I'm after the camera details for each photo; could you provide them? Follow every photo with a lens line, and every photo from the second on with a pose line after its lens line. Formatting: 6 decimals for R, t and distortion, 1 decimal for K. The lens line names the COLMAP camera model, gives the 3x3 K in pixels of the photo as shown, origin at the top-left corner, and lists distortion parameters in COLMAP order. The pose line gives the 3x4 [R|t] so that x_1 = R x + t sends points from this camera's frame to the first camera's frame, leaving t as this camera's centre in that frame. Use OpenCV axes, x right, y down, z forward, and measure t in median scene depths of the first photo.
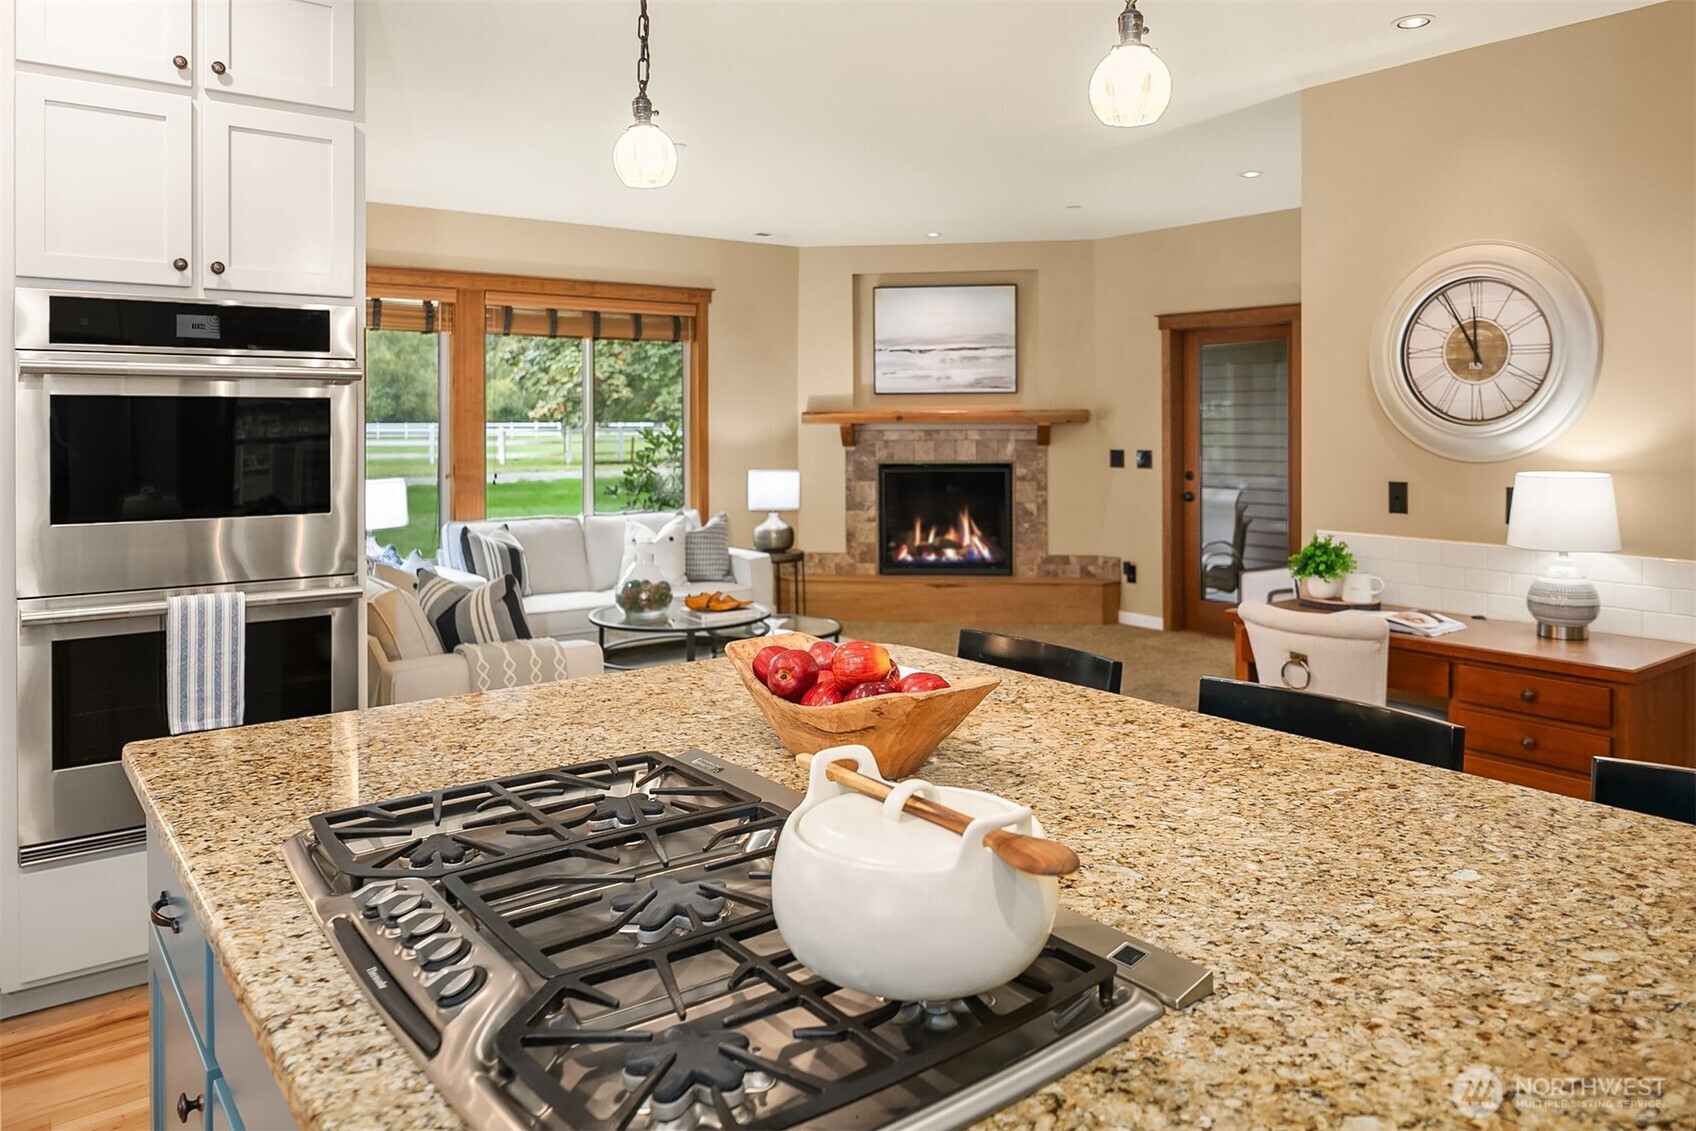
lens RADIAL K [[1157.7, 0, 863.6], [0, 1157.7, 430.9], [0, 0, 1]] dist [-0.012372, 0.006322]
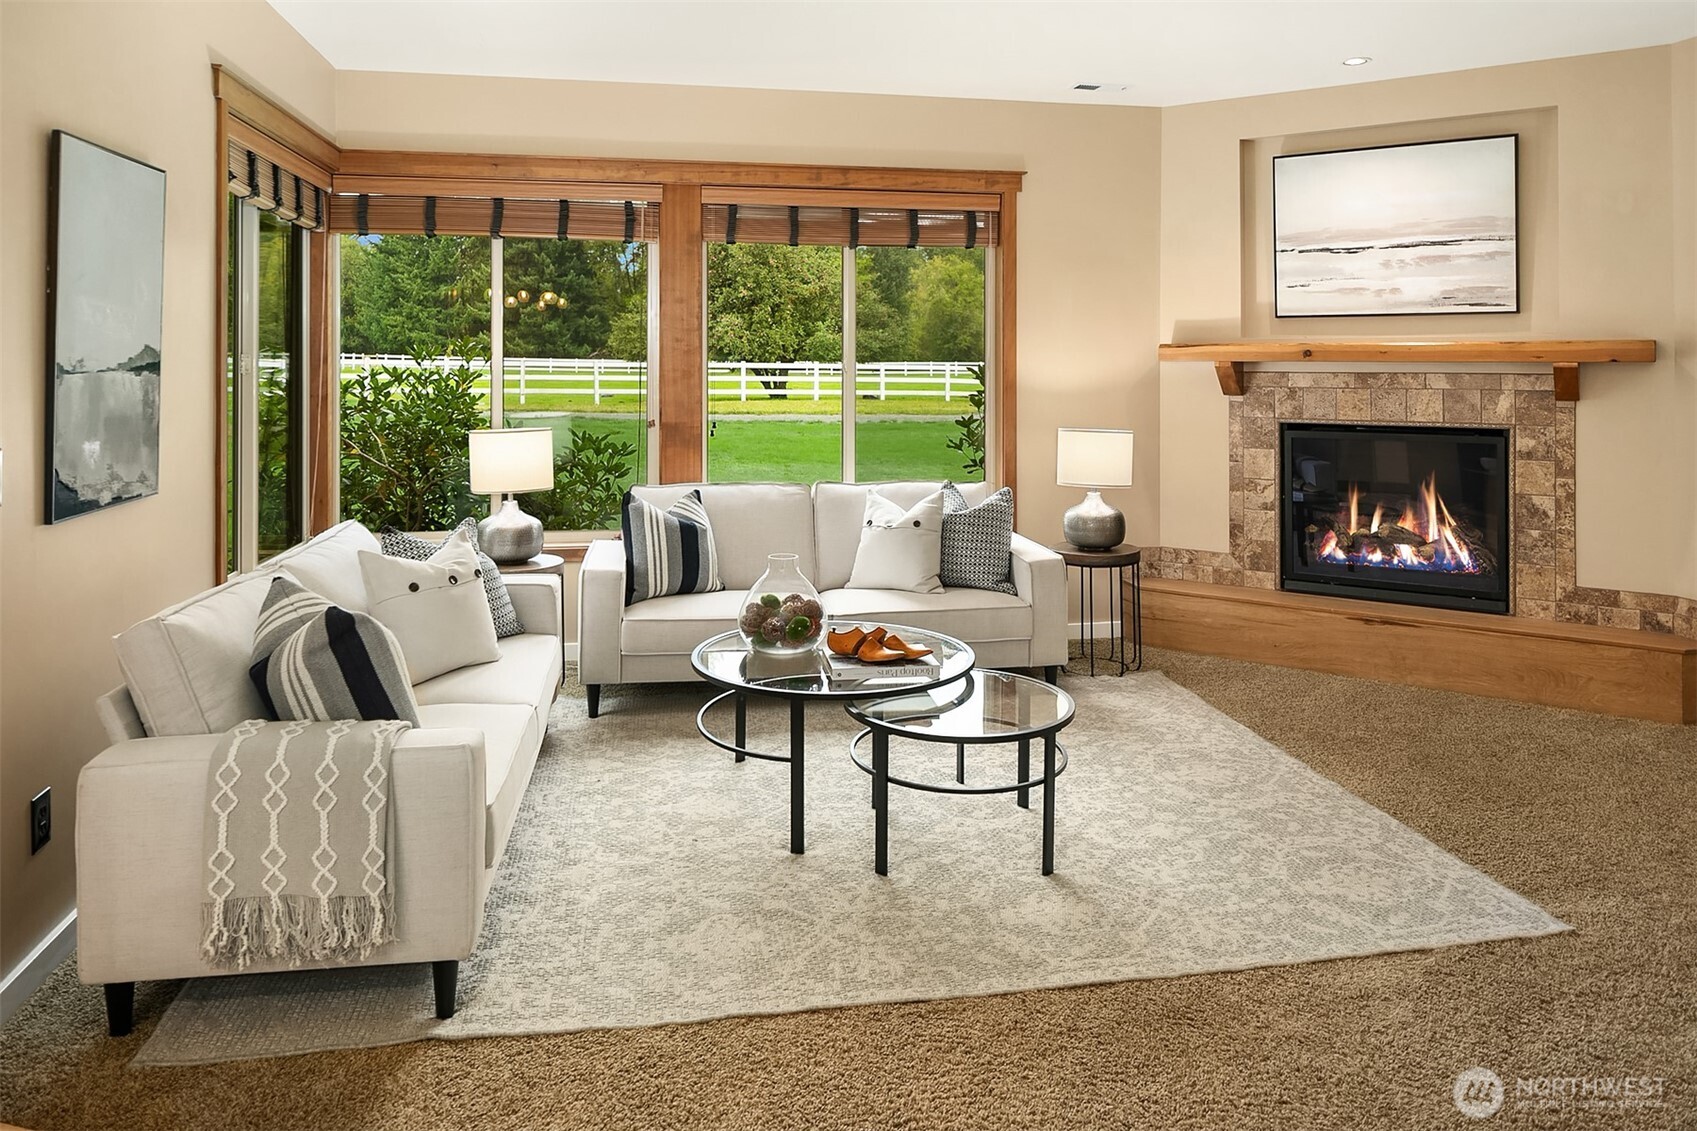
lens RADIAL K [[1158.3, 0, 857.7], [0, 1158.3, 356.6], [0, 0, 1]] dist [-0.012372, 0.006322]
pose [[0.889429, 0.005632, -0.457039, 0.118530], [-0.011059, 0.999897, -0.009200, -0.000708], [0.456940, 0.013237, 0.889399, 0.357701]]
